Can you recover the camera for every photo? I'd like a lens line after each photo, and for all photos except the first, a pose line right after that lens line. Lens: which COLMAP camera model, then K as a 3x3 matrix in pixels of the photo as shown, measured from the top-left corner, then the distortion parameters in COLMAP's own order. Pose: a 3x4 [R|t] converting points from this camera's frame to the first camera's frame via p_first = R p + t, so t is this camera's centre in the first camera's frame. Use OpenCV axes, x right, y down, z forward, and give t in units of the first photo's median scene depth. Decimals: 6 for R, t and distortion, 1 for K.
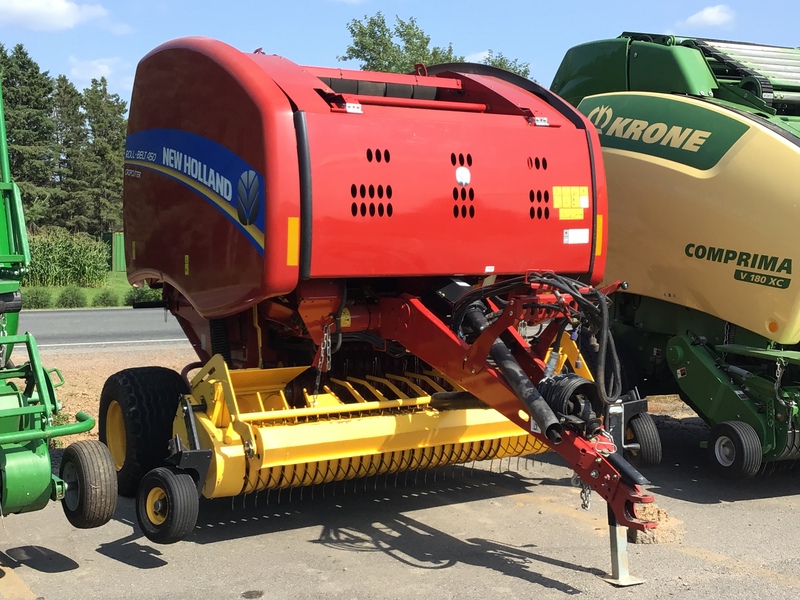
lens RADIAL K [[1090.1, 0, 440.1], [0, 1090.1, 314.6], [0, 0, 1]] dist [0.070117, 0.000000]
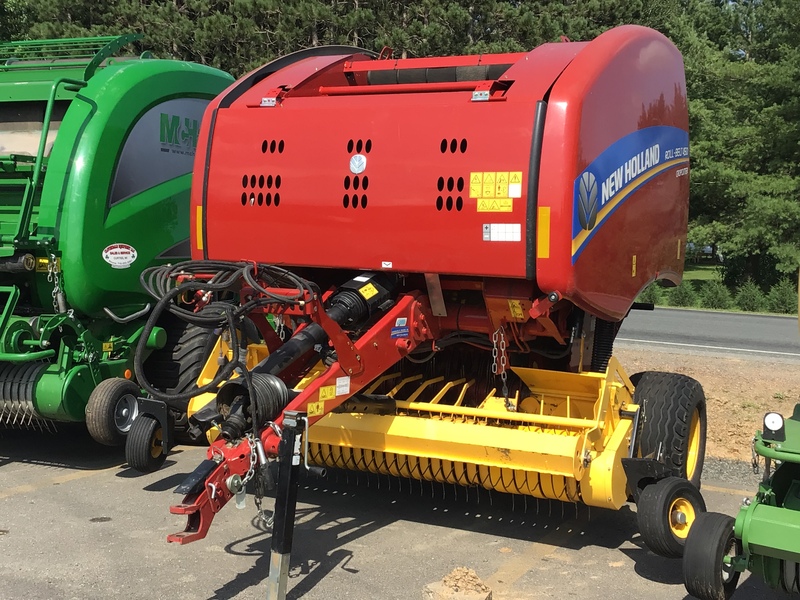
lens RADIAL K [[1090.1, 0, 401.0], [0, 1090.1, 305.8], [0, 0, 1]] dist [0.070117, 0.000000]
pose [[0.513233, 0.074701, -0.854992, 0.815438], [-0.092167, 0.995241, 0.031629, -0.036705], [0.853286, 0.062569, 0.517676, 0.528229]]
